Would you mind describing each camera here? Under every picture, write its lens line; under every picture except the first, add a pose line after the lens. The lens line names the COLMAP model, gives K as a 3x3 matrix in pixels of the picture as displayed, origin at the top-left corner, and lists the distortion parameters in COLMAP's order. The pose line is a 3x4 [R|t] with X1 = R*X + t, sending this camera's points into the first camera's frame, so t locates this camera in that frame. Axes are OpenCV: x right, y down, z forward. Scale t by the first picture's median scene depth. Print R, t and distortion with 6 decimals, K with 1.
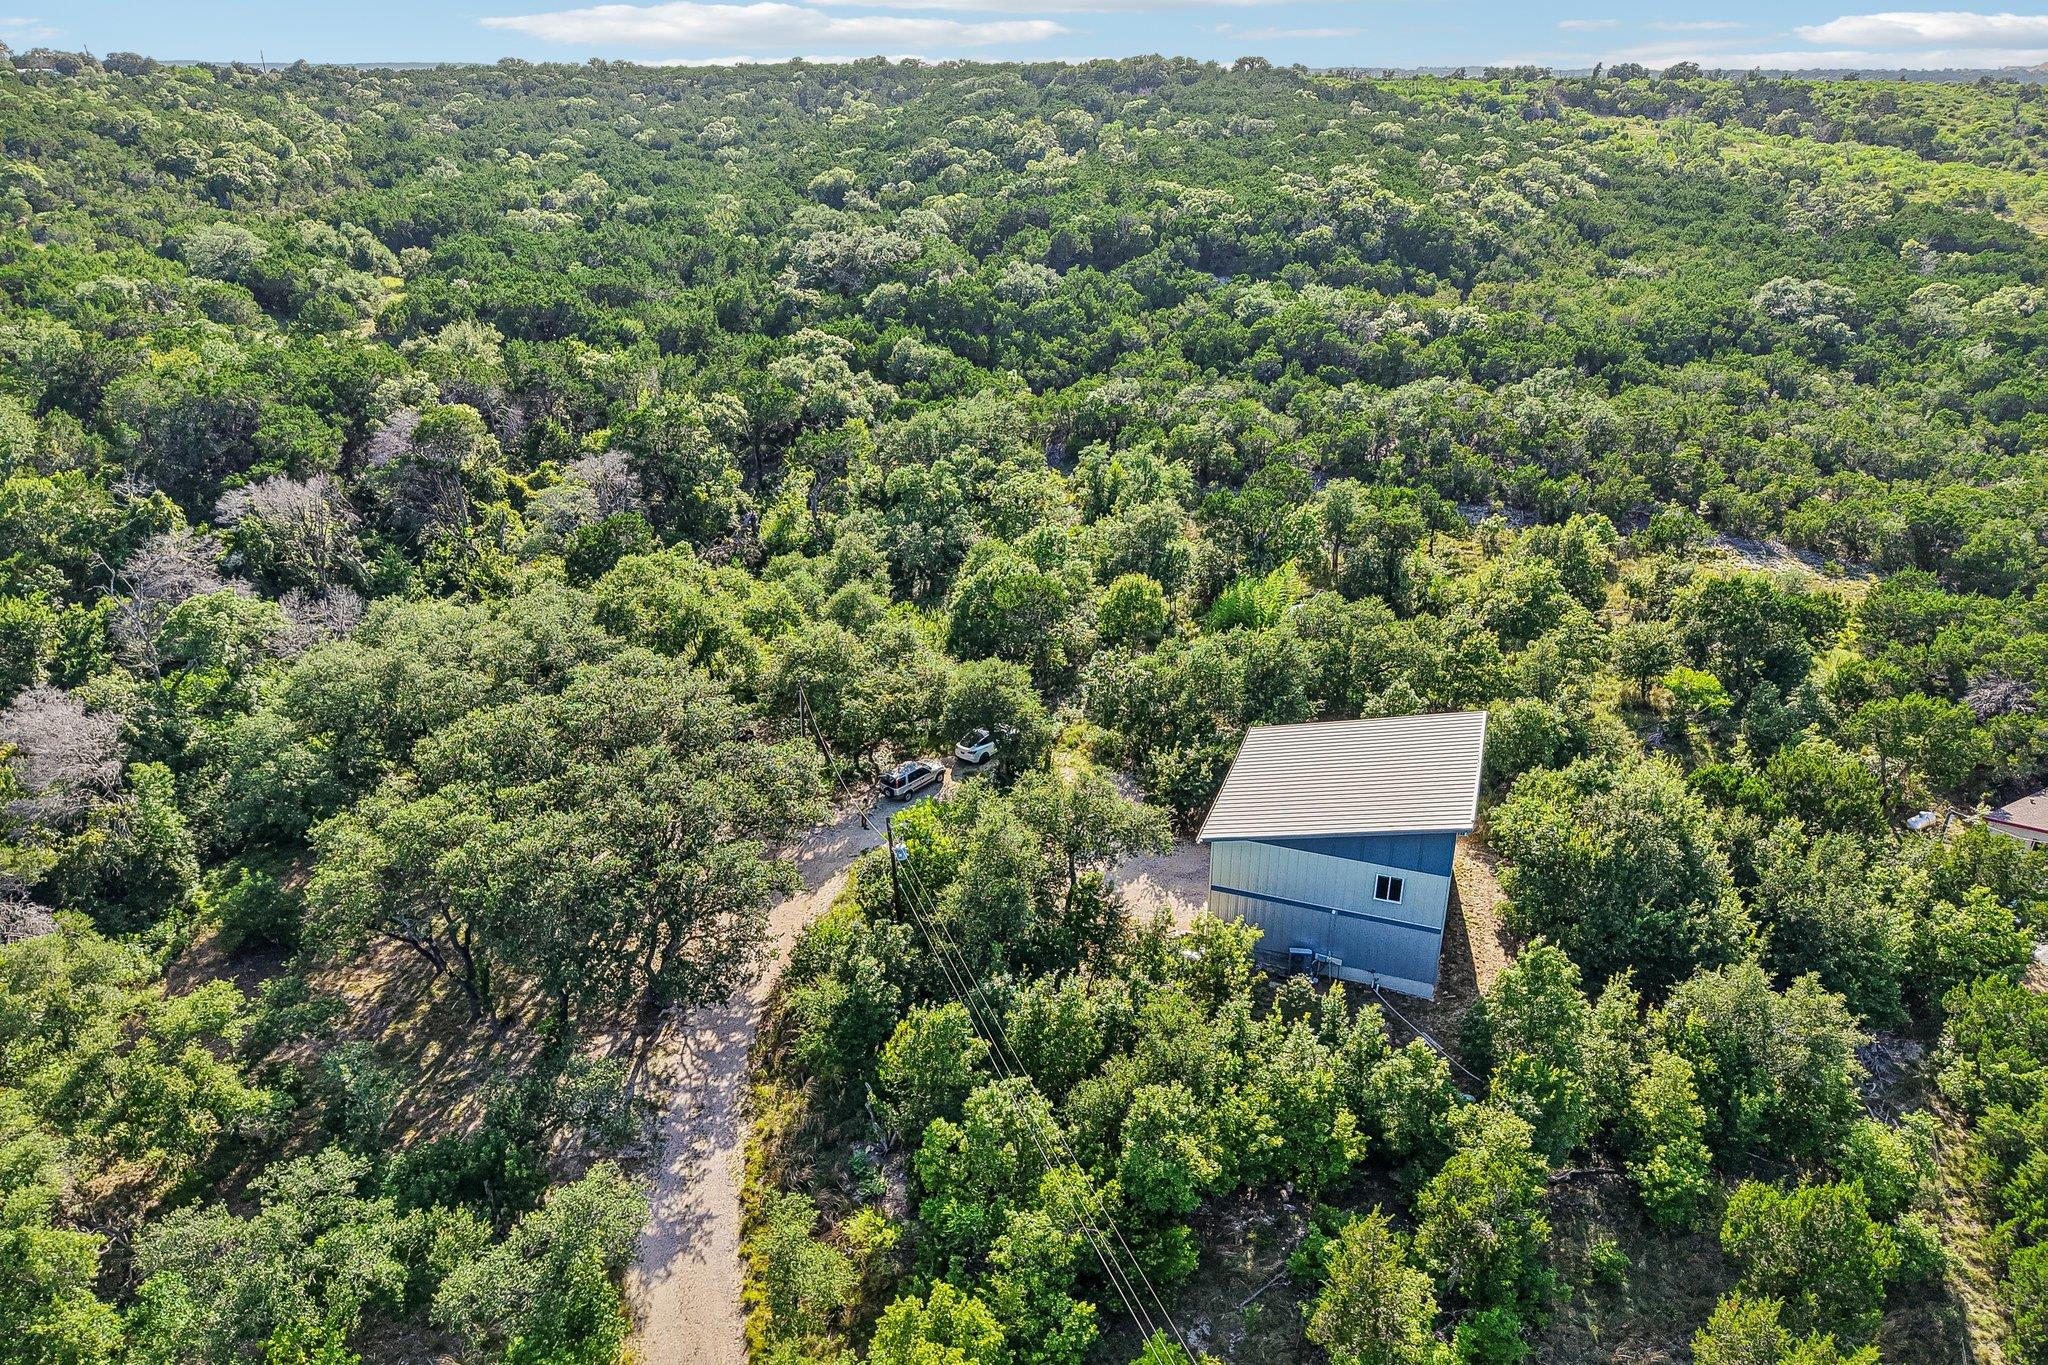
lens RADIAL K [[1412.6, 0, 1026.2], [0, 1412.6, 682.7], [0, 0, 1]] dist [-0.005633, -0.003622]
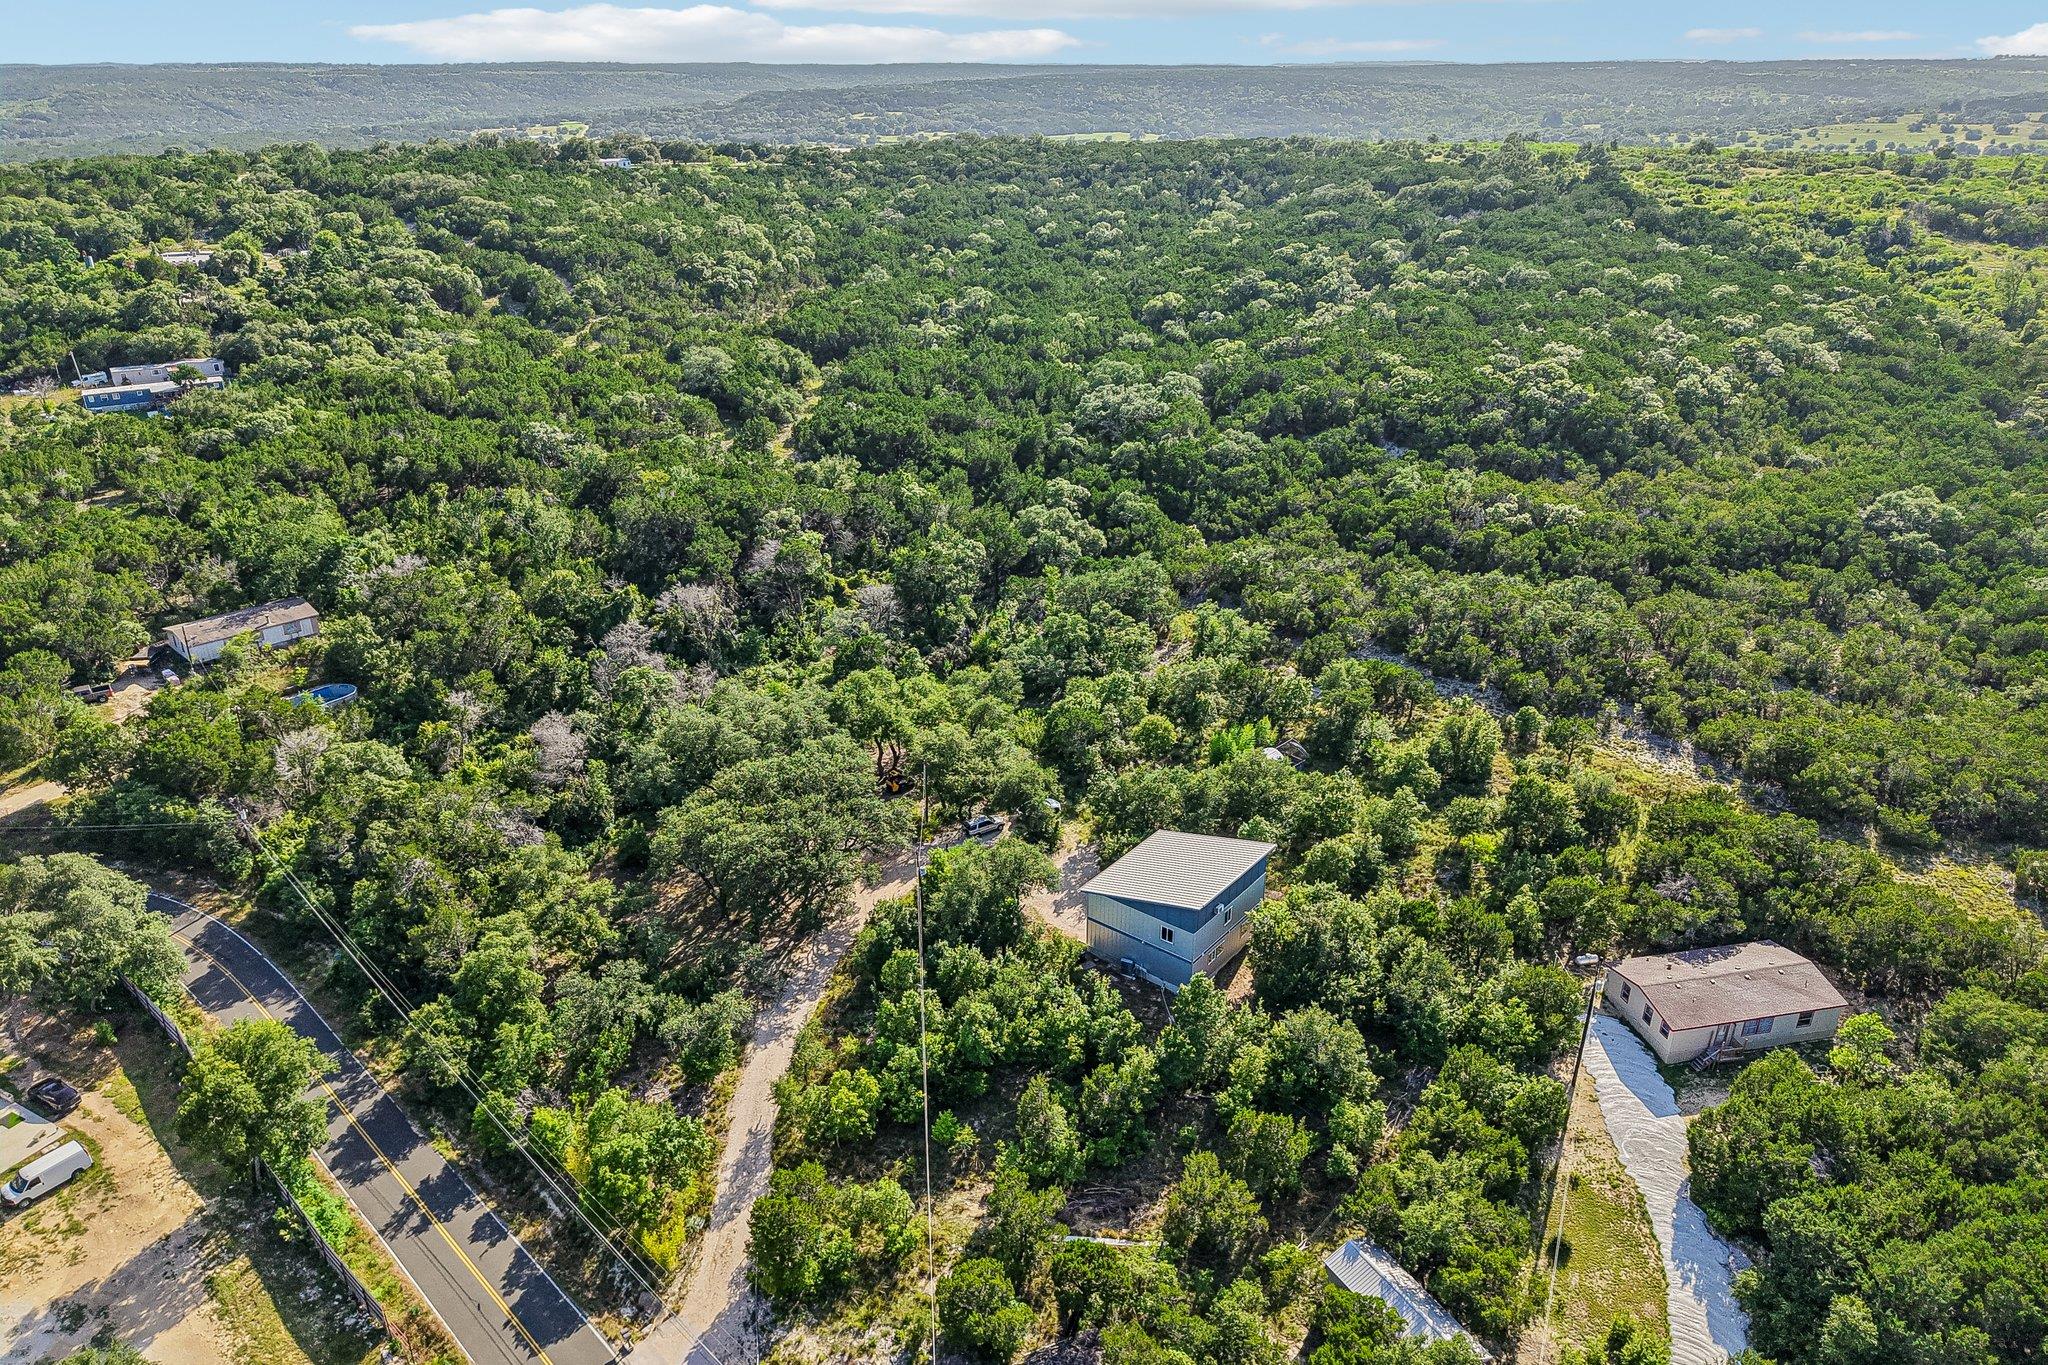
lens RADIAL K [[1412.6, 0, 1022.8], [0, 1412.6, 682.6], [0, 0, 1]] dist [-0.005633, -0.003622]
pose [[0.948209, 0.126724, -0.291274, 0.404572], [-0.122515, 0.991927, 0.032721, -0.152953], [0.293070, 0.004659, 0.956080, -0.572452]]
